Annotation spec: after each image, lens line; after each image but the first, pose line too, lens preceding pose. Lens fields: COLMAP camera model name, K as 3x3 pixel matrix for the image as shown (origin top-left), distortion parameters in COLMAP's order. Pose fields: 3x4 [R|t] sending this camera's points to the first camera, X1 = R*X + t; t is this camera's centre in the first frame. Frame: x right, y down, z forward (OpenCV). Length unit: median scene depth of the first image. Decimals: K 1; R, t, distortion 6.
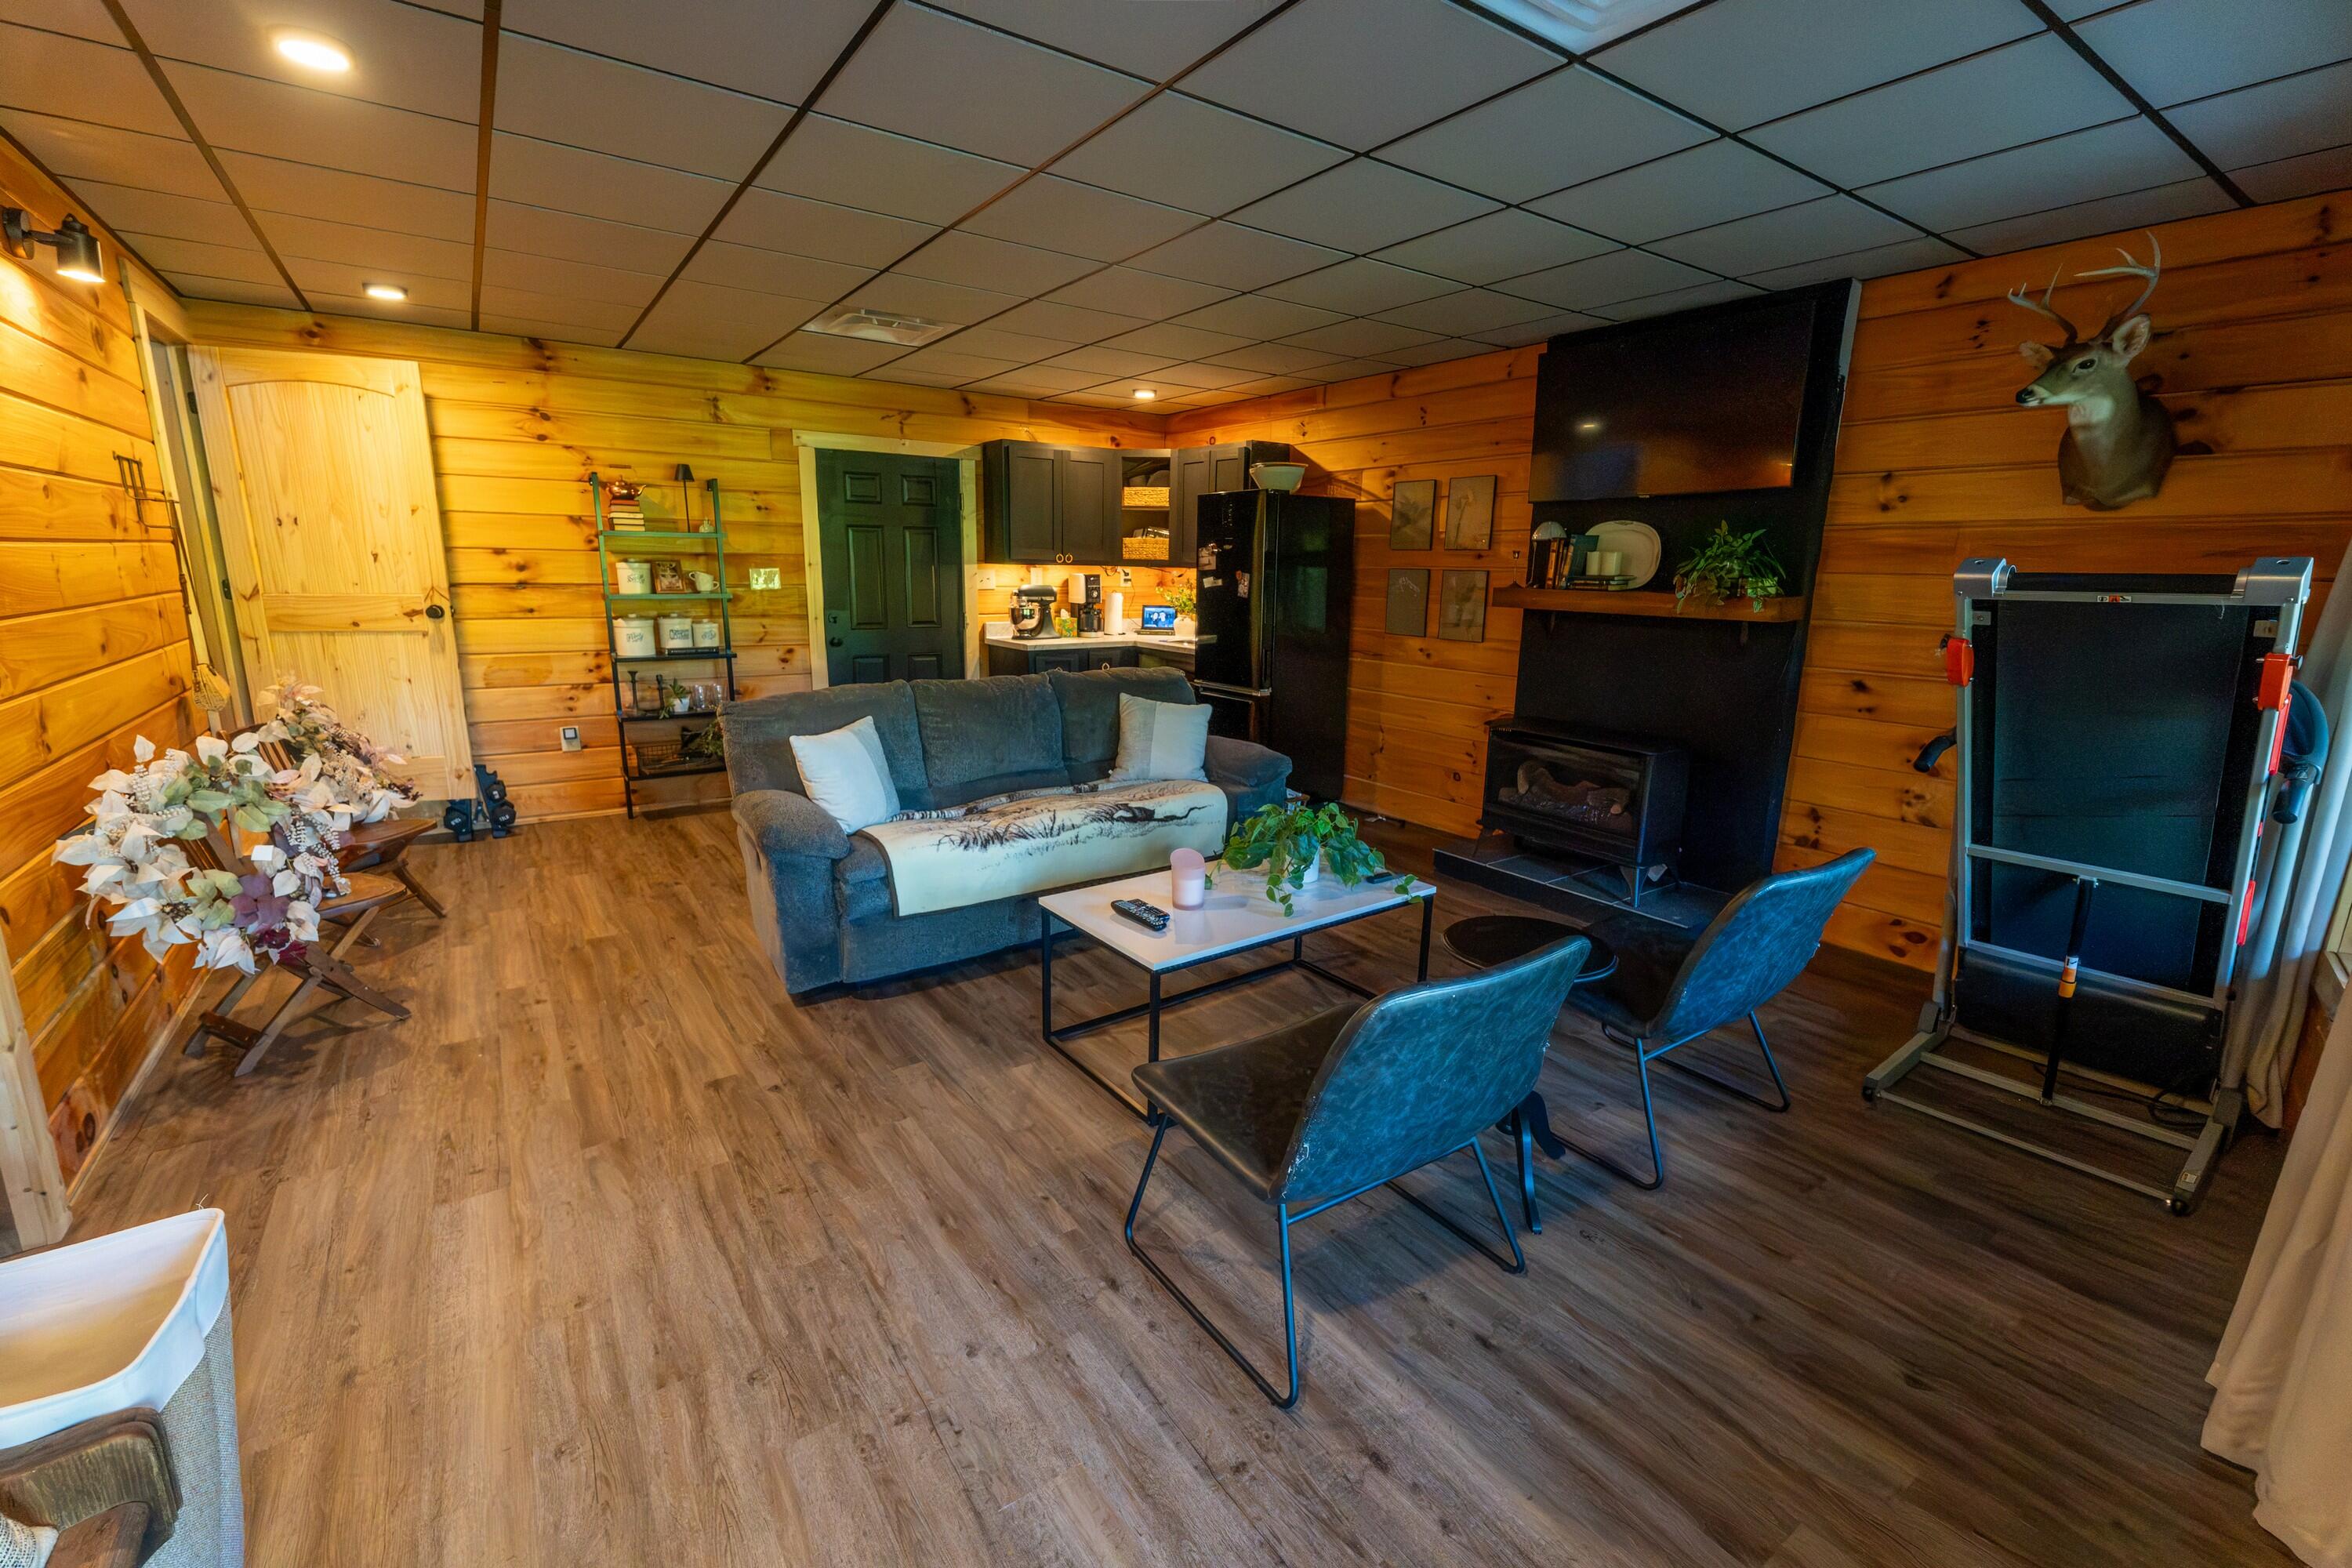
lens RADIAL K [[996.0, 0, 1136.4], [0, 996.0, 767.8], [0, 0, 1]] dist [0.008439, -0.001220]
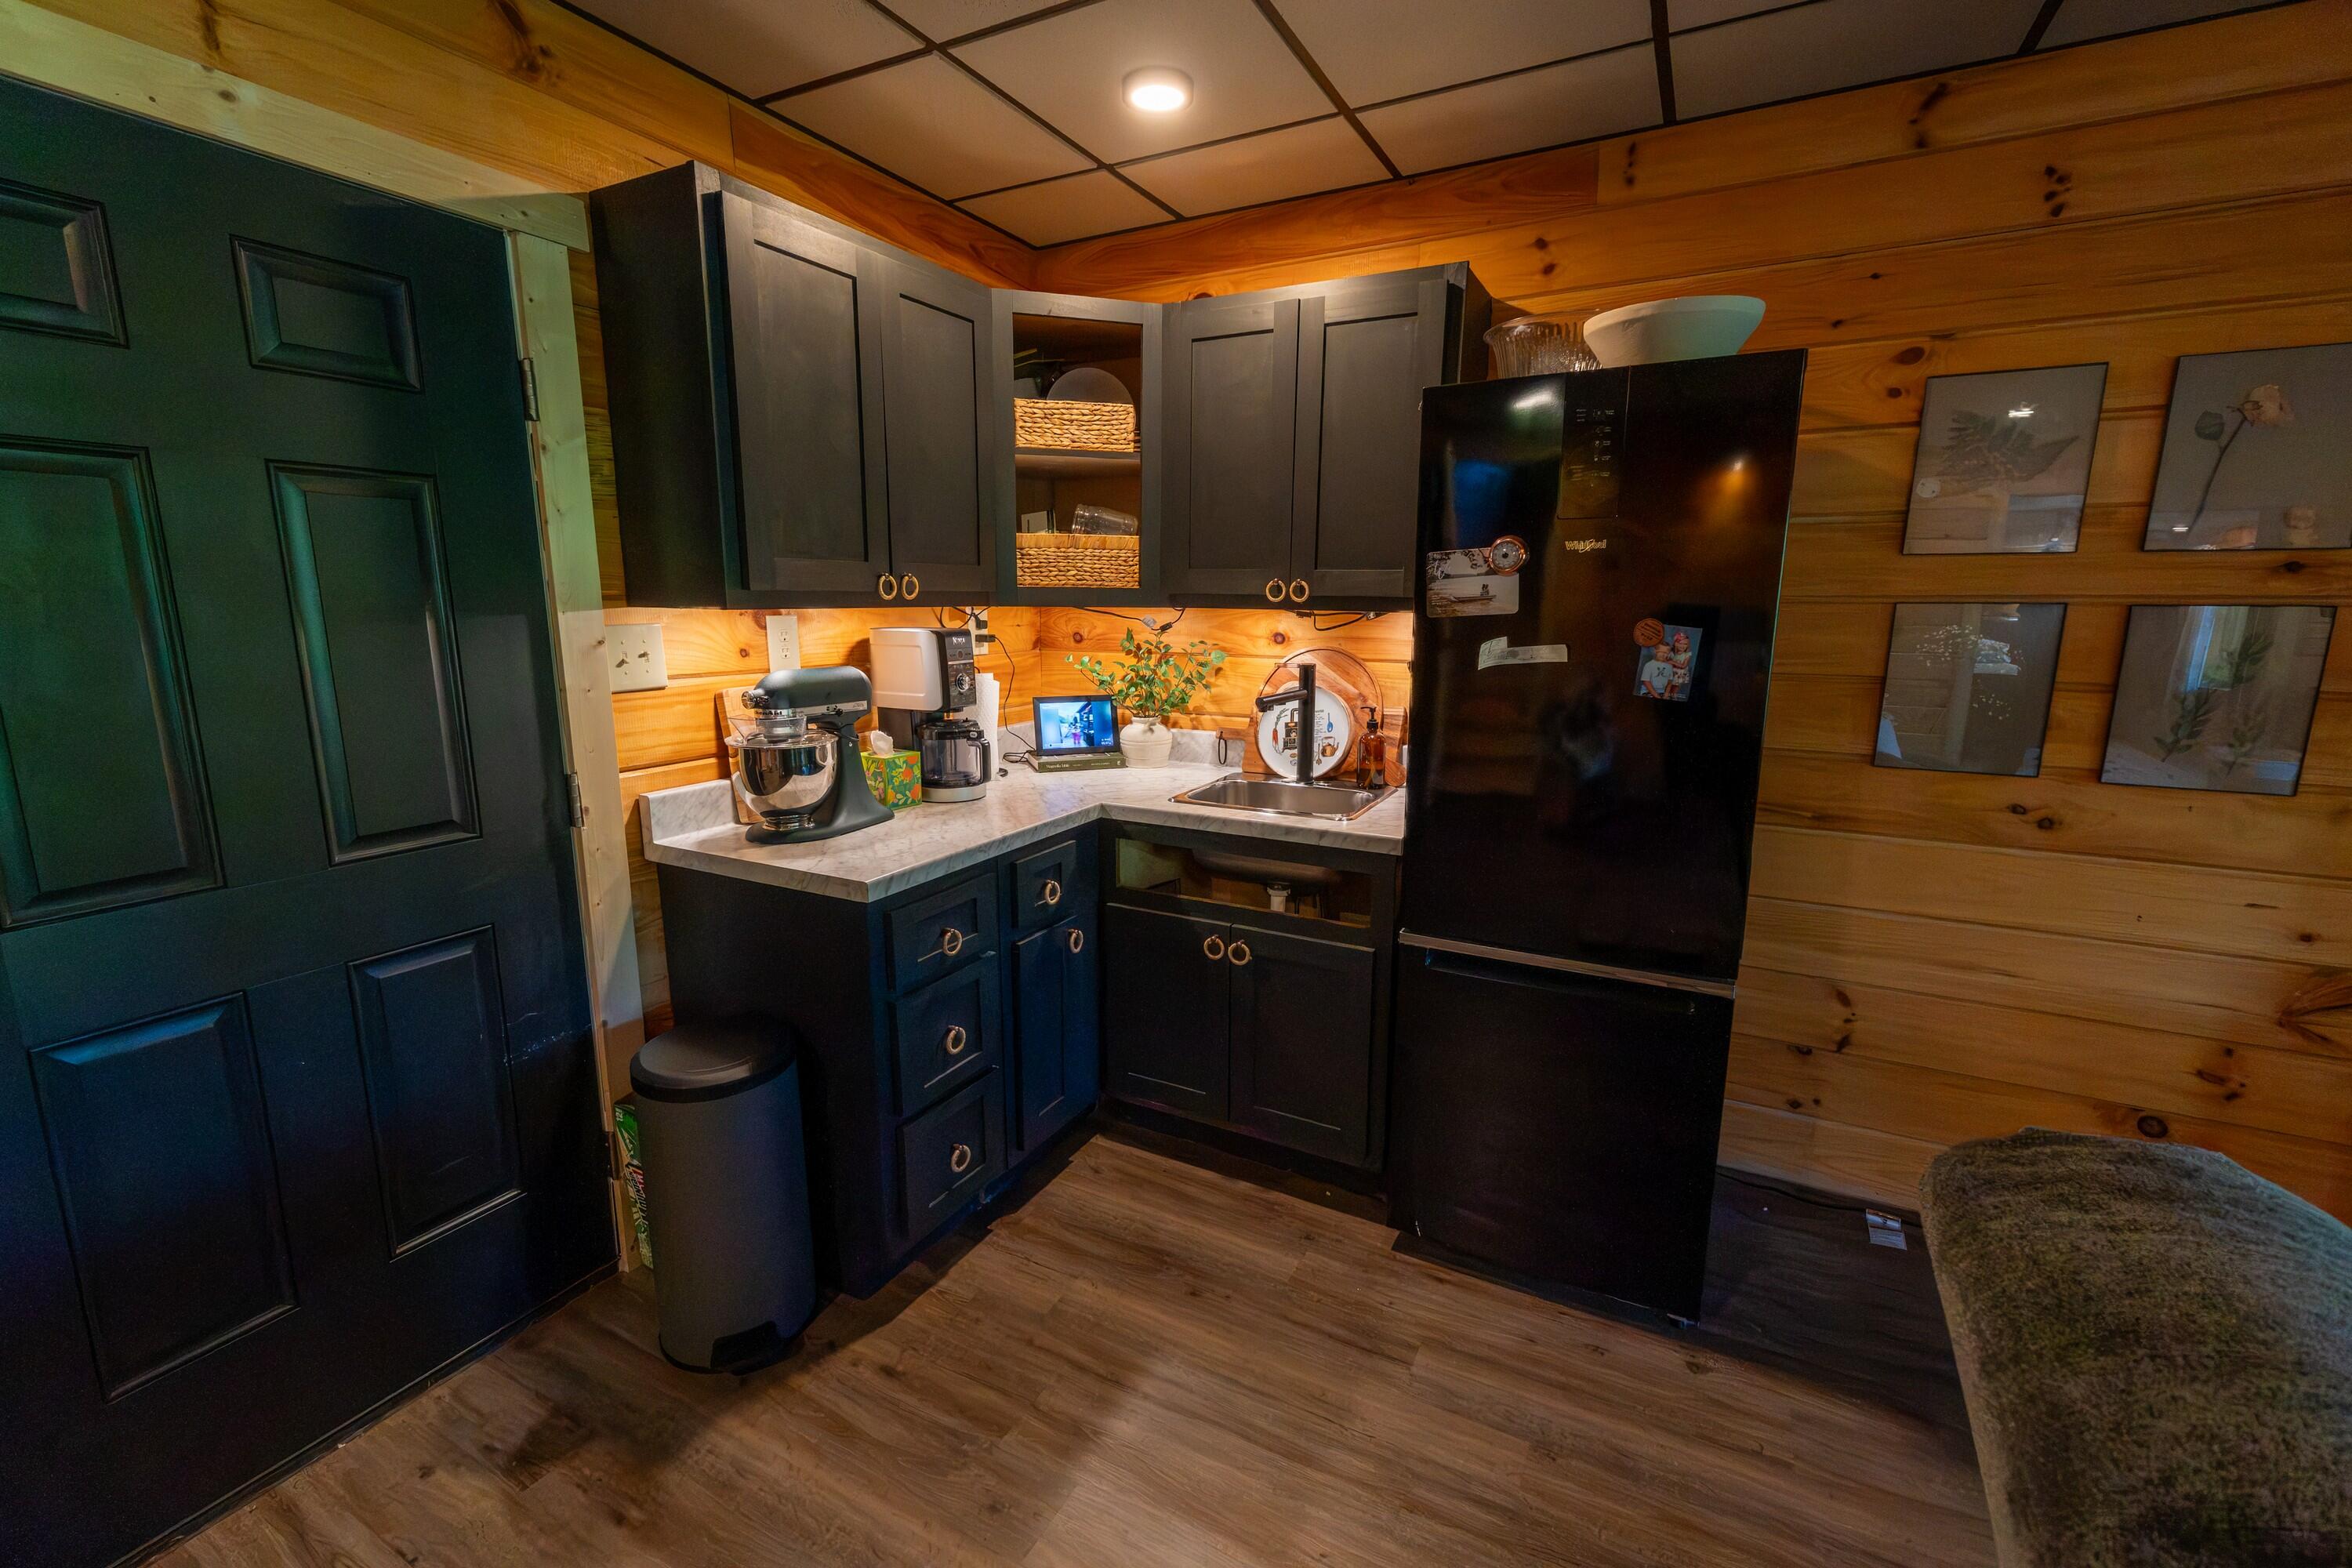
lens RADIAL K [[996.0, 0, 1168.4], [0, 996.0, 786.9], [0, 0, 1]] dist [0.008439, -0.001220]
pose [[0.879408, -0.103525, 0.464676, -0.193745], [0.107379, 0.994051, 0.018248, -0.172903], [-0.463801, 0.033849, 0.885293, 0.819686]]
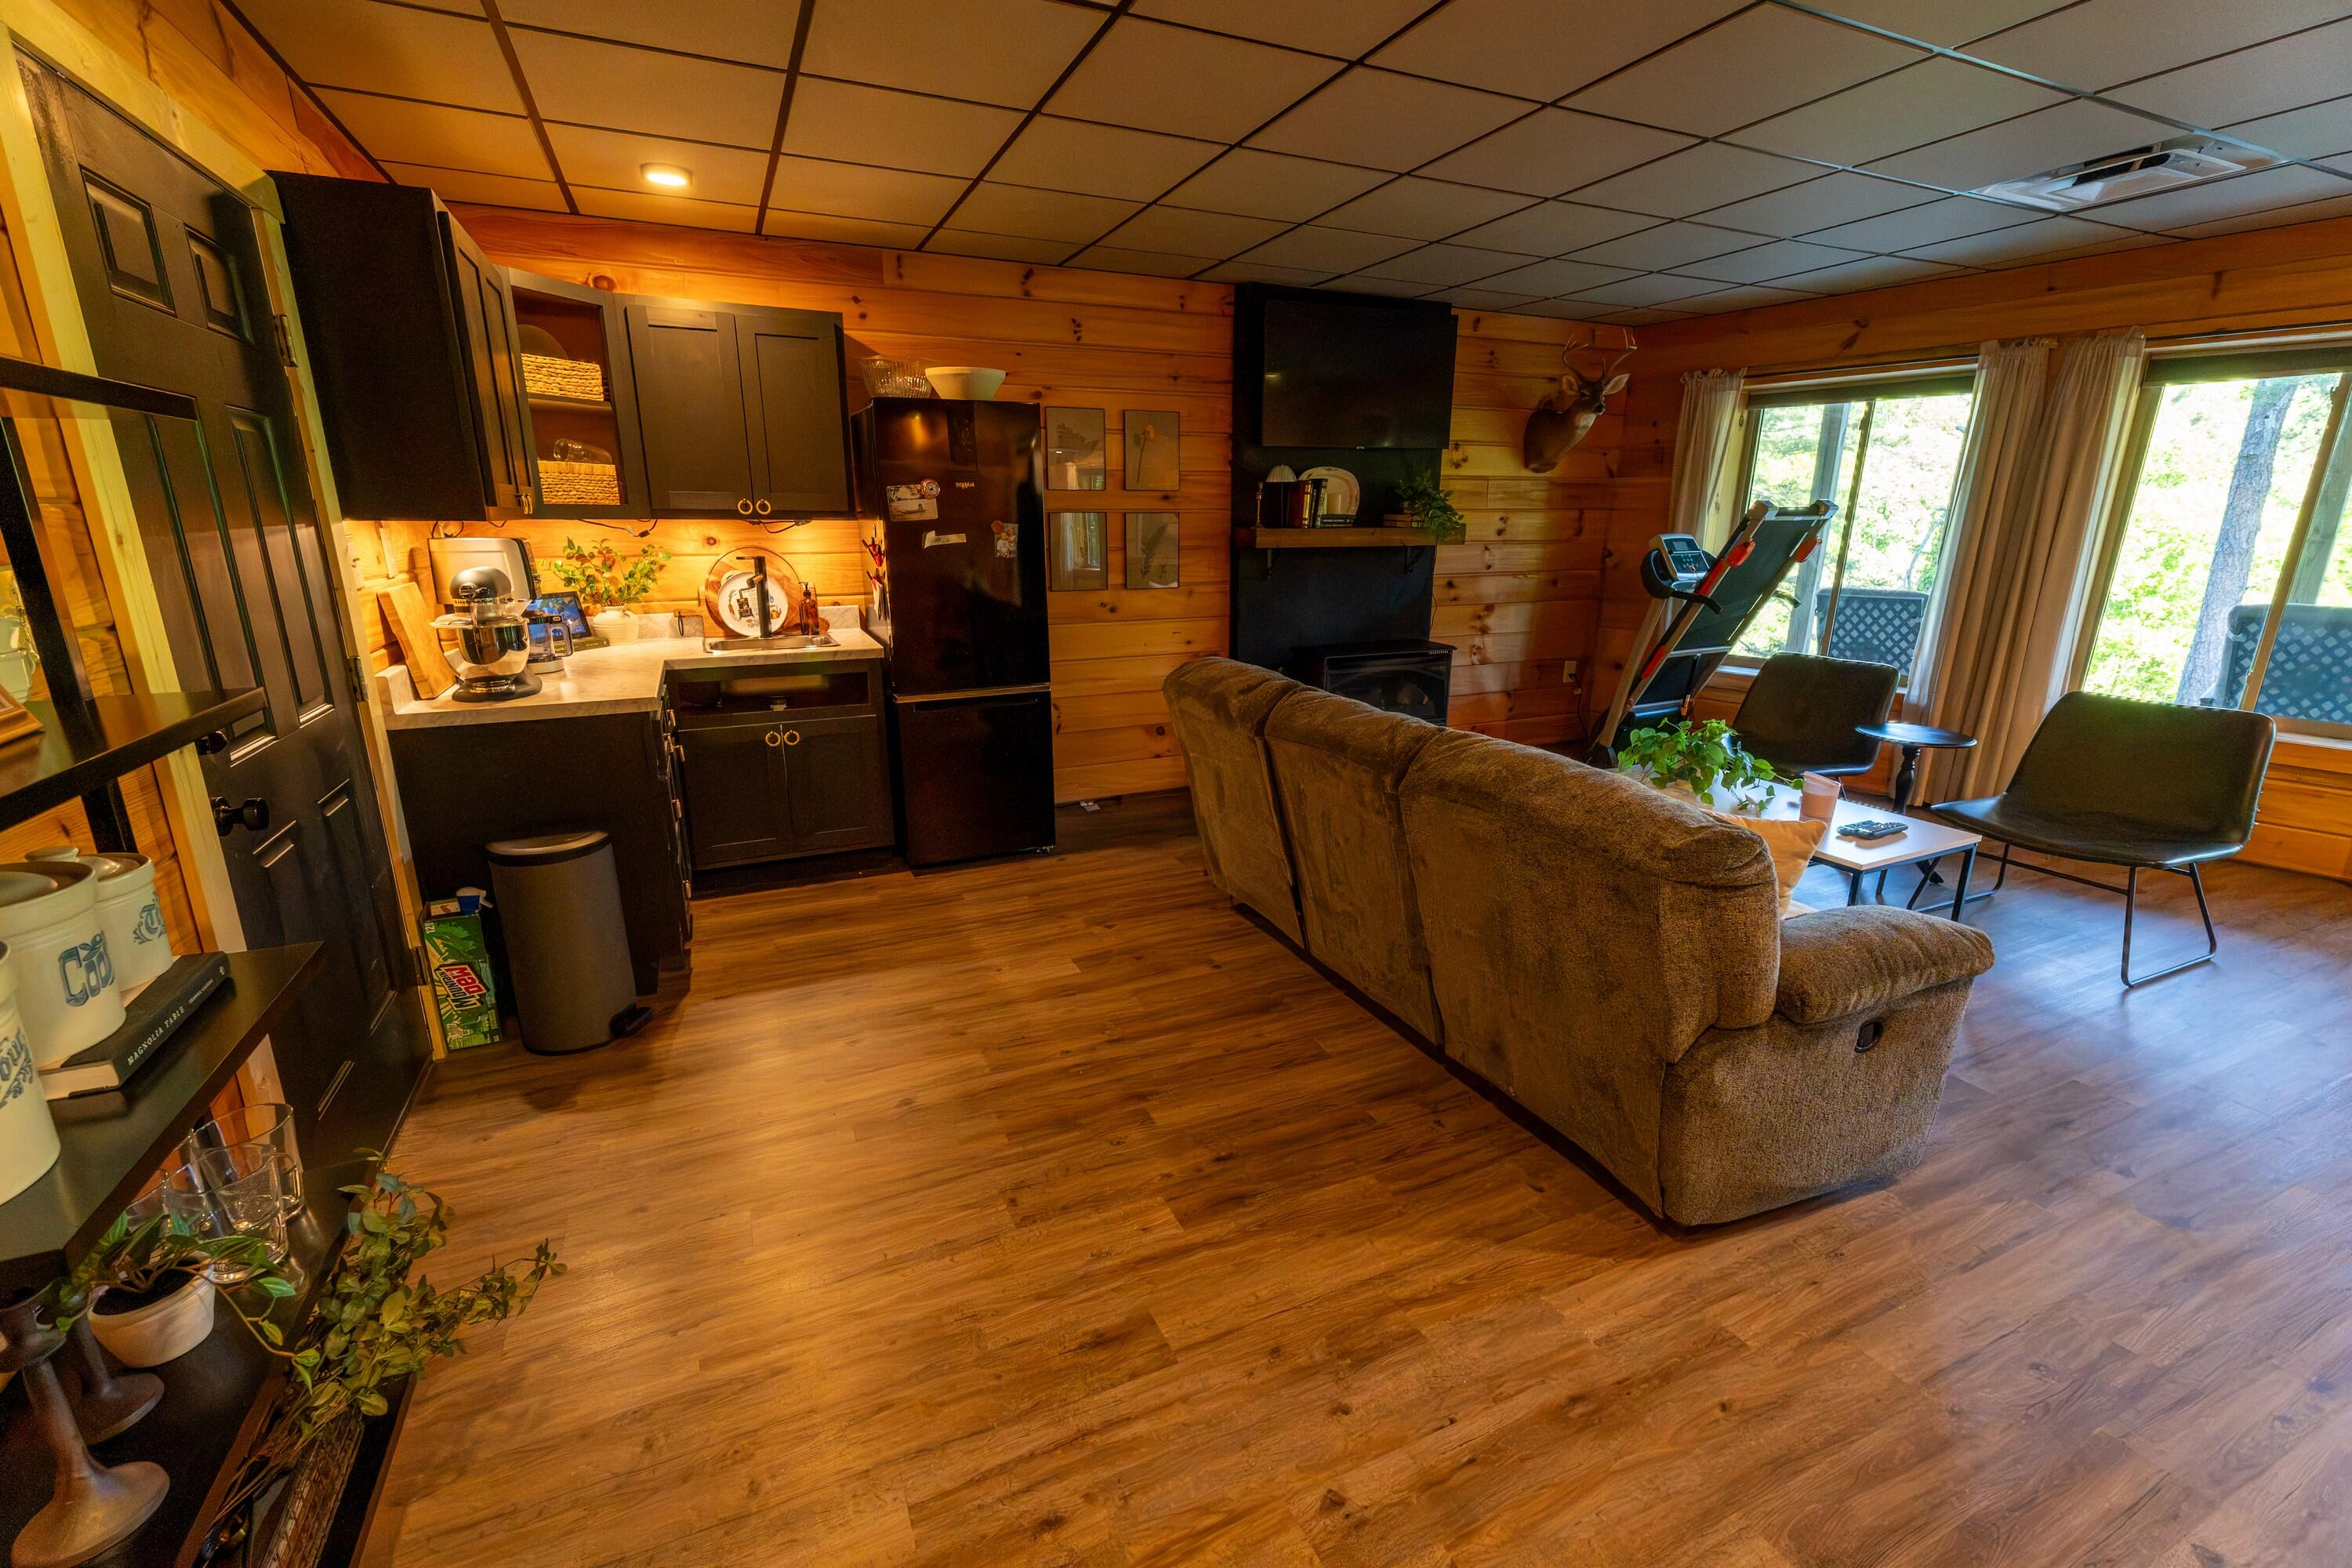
lens RADIAL K [[996.0, 0, 1162.0], [0, 996.0, 791.8], [0, 0, 1]] dist [0.008439, -0.001220]
pose [[0.154226, -0.284235, 0.946269, -0.610423], [0.203822, 0.946280, 0.251018, -0.176161], [-0.966784, 0.154157, 0.203875, 0.805885]]
